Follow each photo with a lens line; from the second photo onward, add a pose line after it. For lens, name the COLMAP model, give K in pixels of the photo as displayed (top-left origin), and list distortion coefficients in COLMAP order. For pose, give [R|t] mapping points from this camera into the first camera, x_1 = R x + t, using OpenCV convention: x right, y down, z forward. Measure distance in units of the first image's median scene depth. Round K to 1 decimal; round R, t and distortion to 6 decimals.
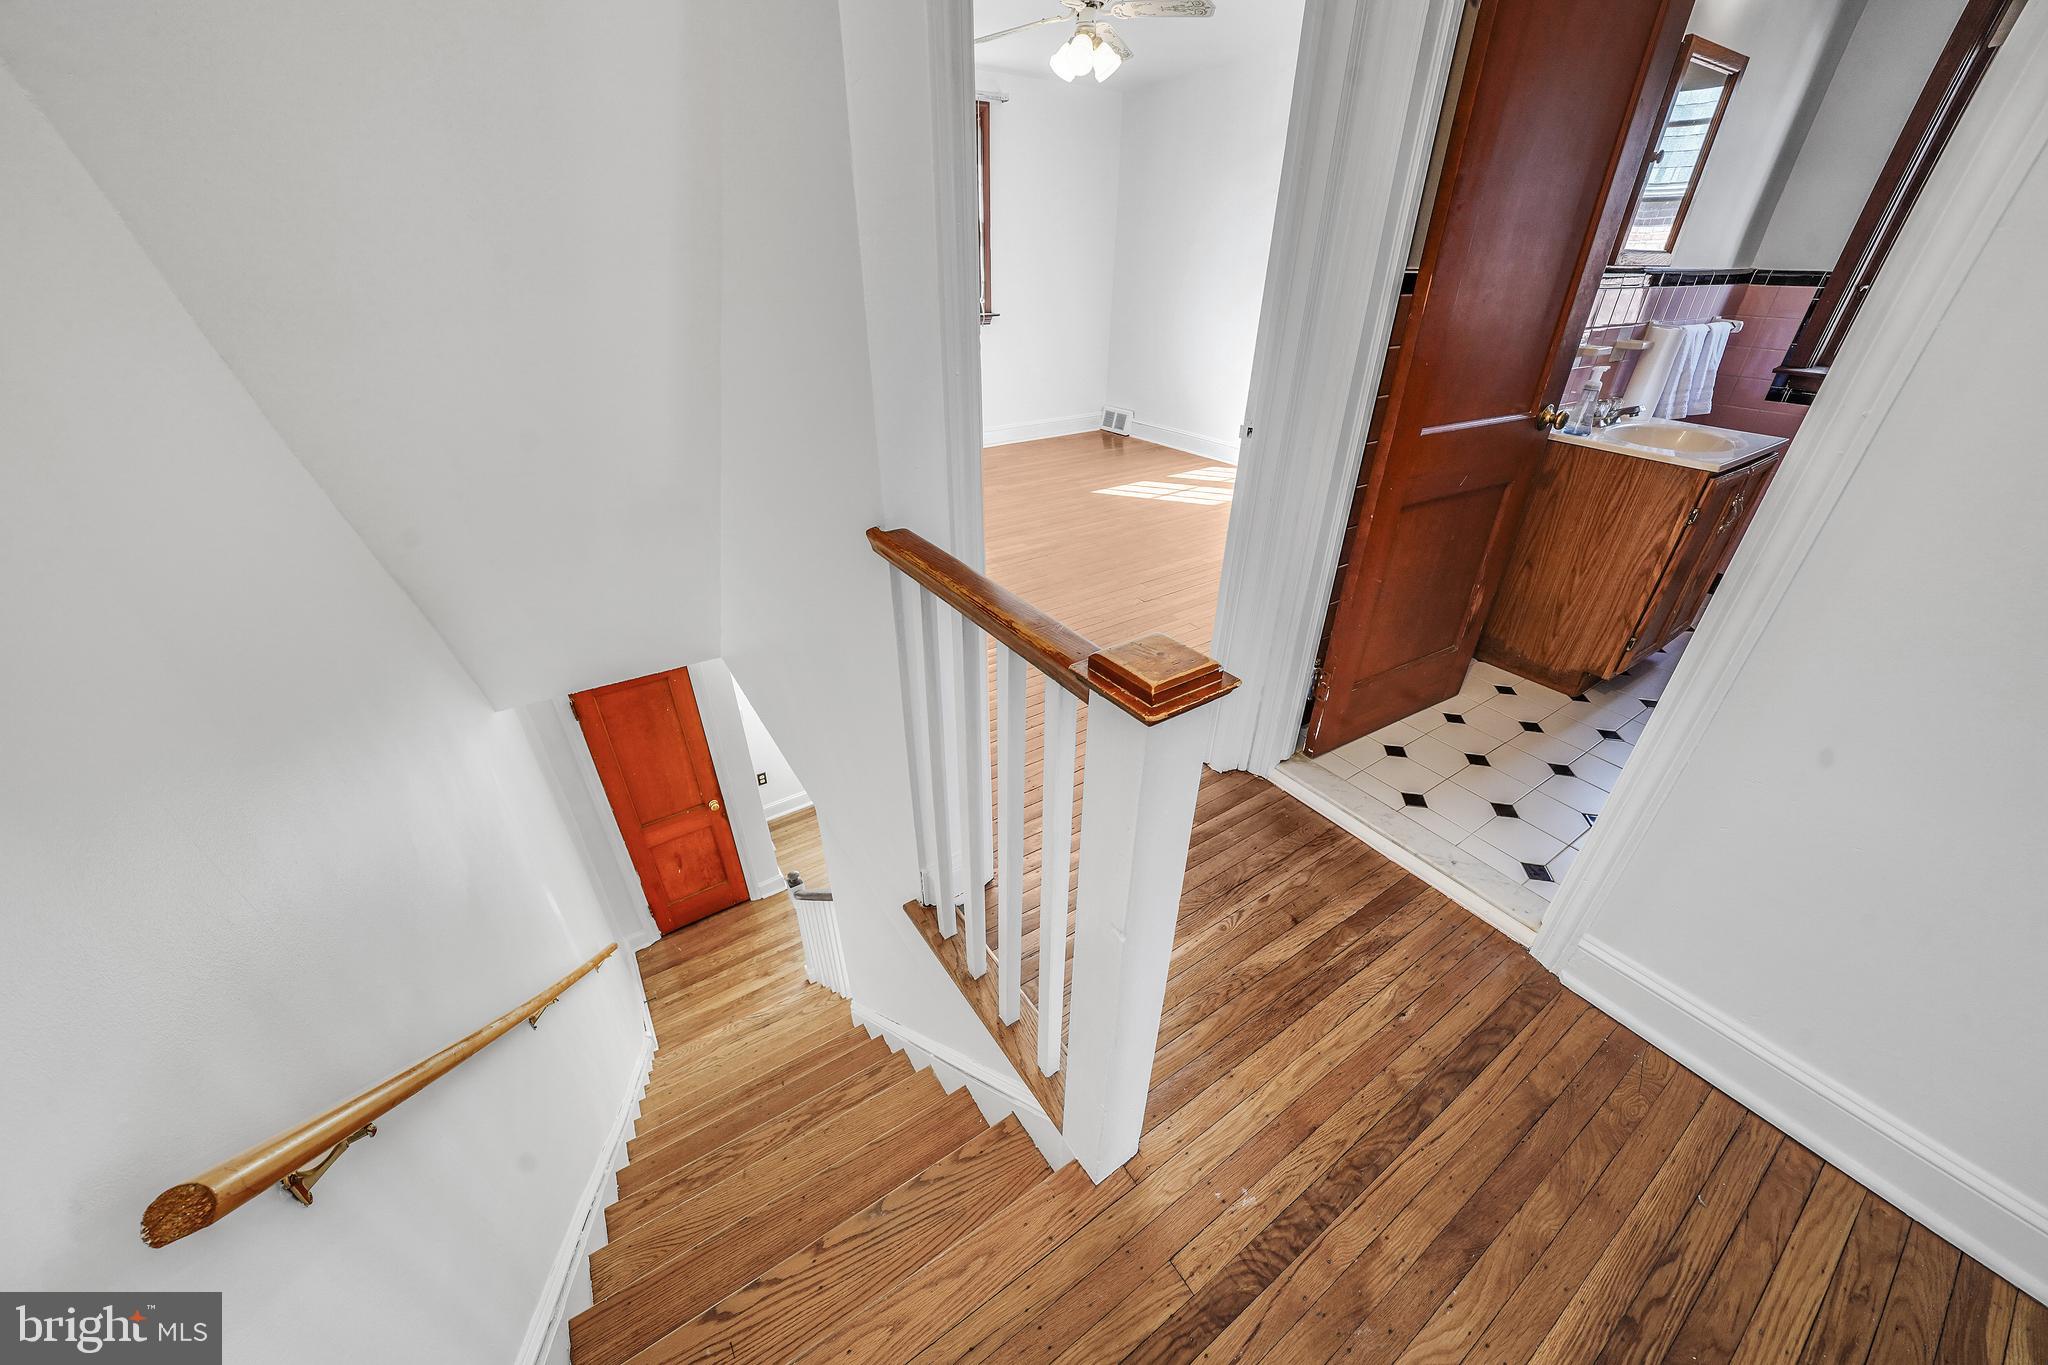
lens RADIAL K [[714.2, 0, 1014.5], [0, 714.2, 679.6], [0, 0, 1]] dist [-0.020828, 0.000180]
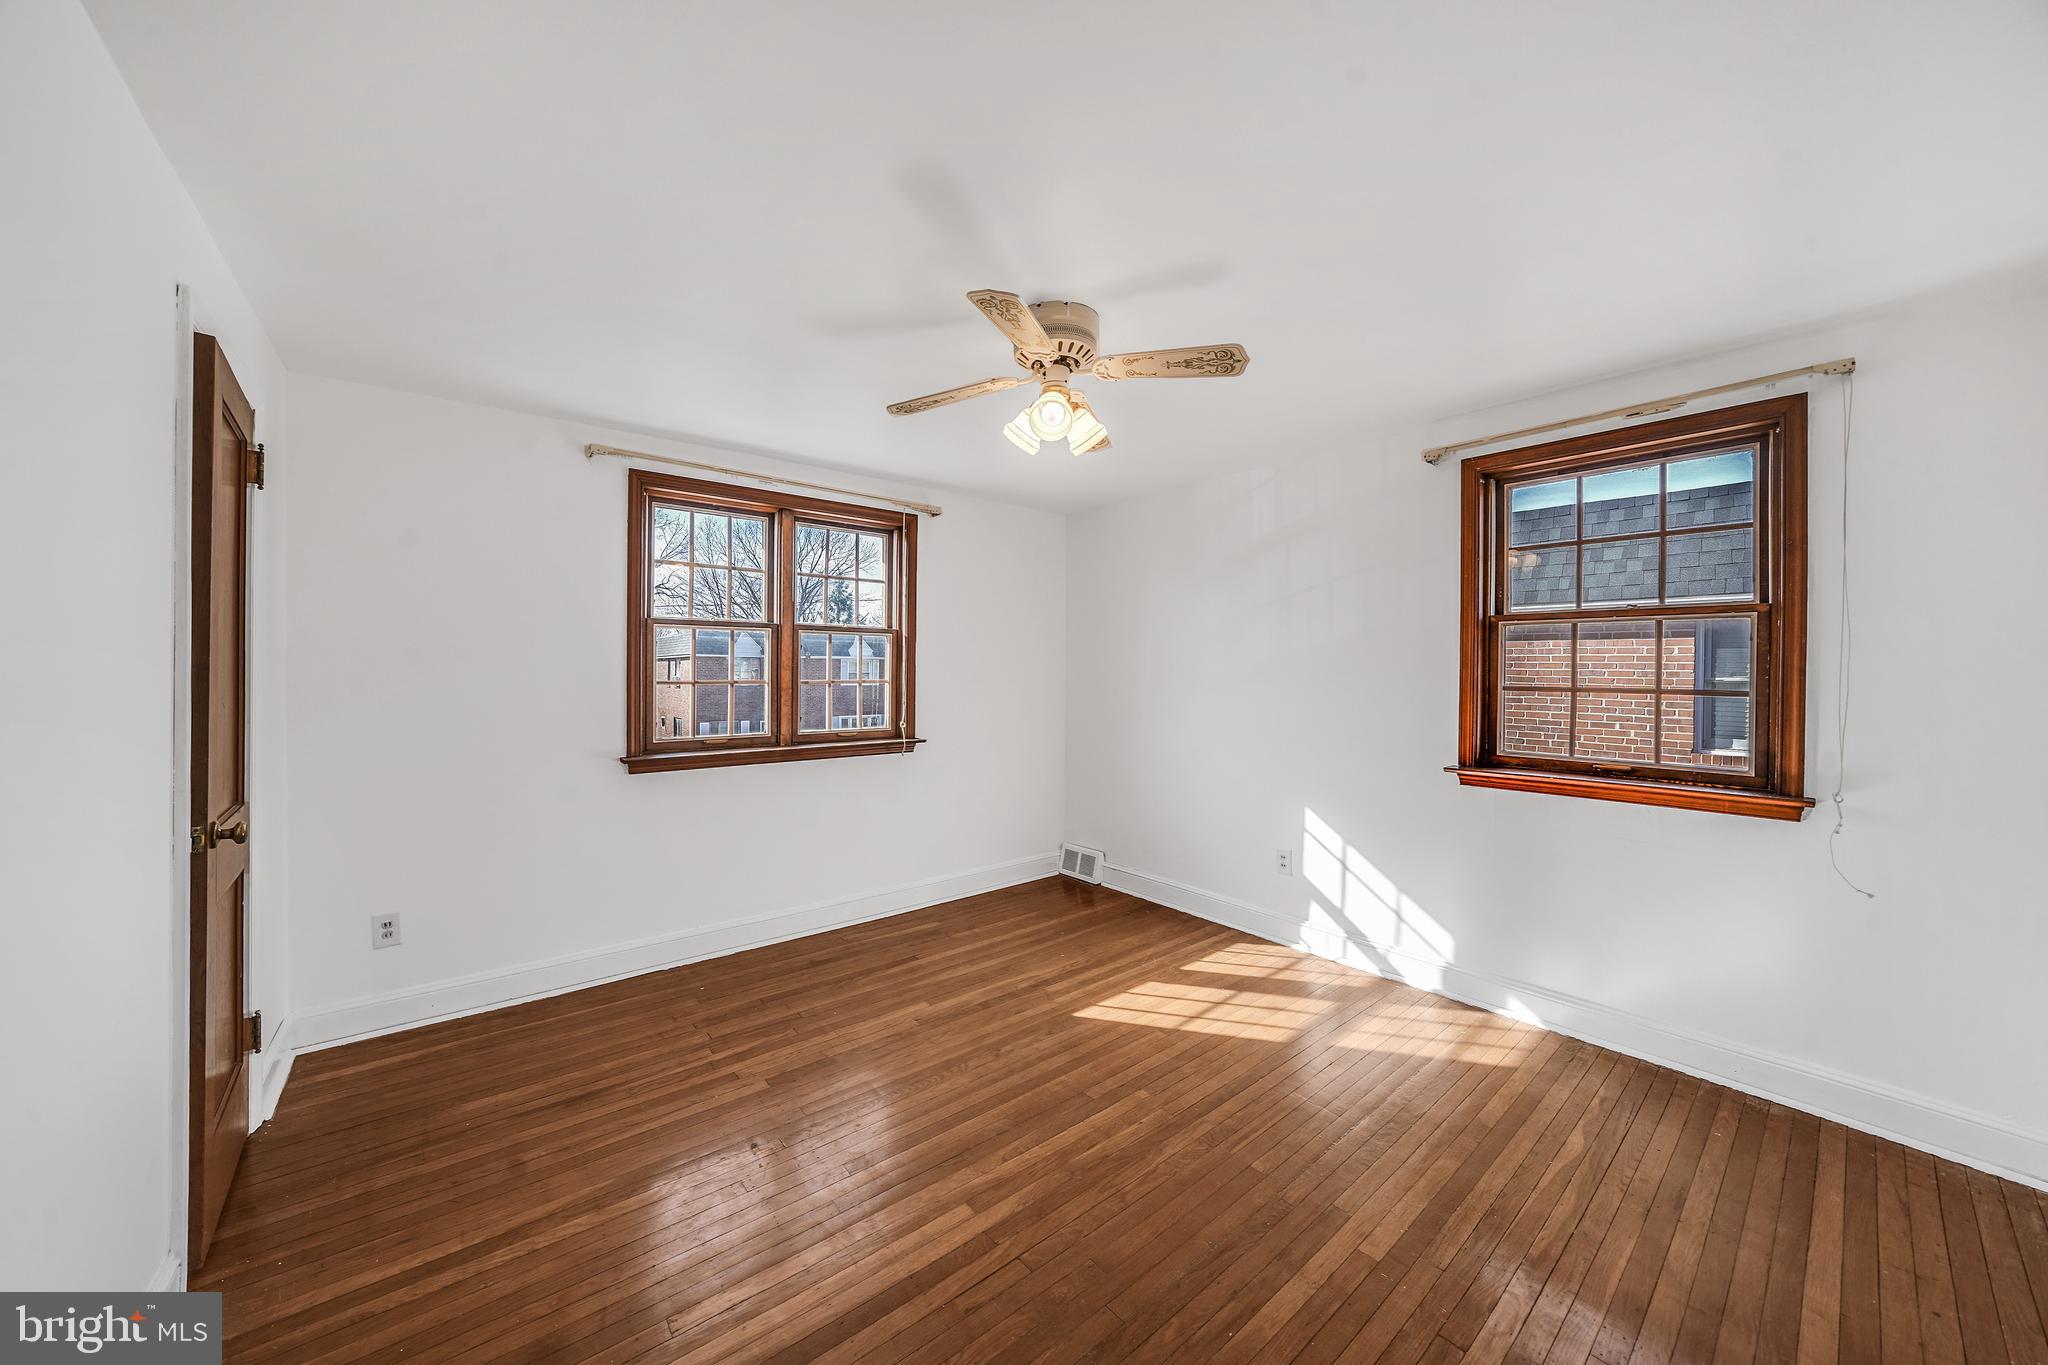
lens RADIAL K [[714.2, 0, 1005.9], [0, 714.2, 684.9], [0, 0, 1]] dist [-0.020828, 0.000180]
pose [[0.995899, 0.005537, 0.090301, -0.005584], [0.039678, 0.870280, -0.490957, -0.202575], [-0.081306, 0.492526, 0.866491, 0.328391]]
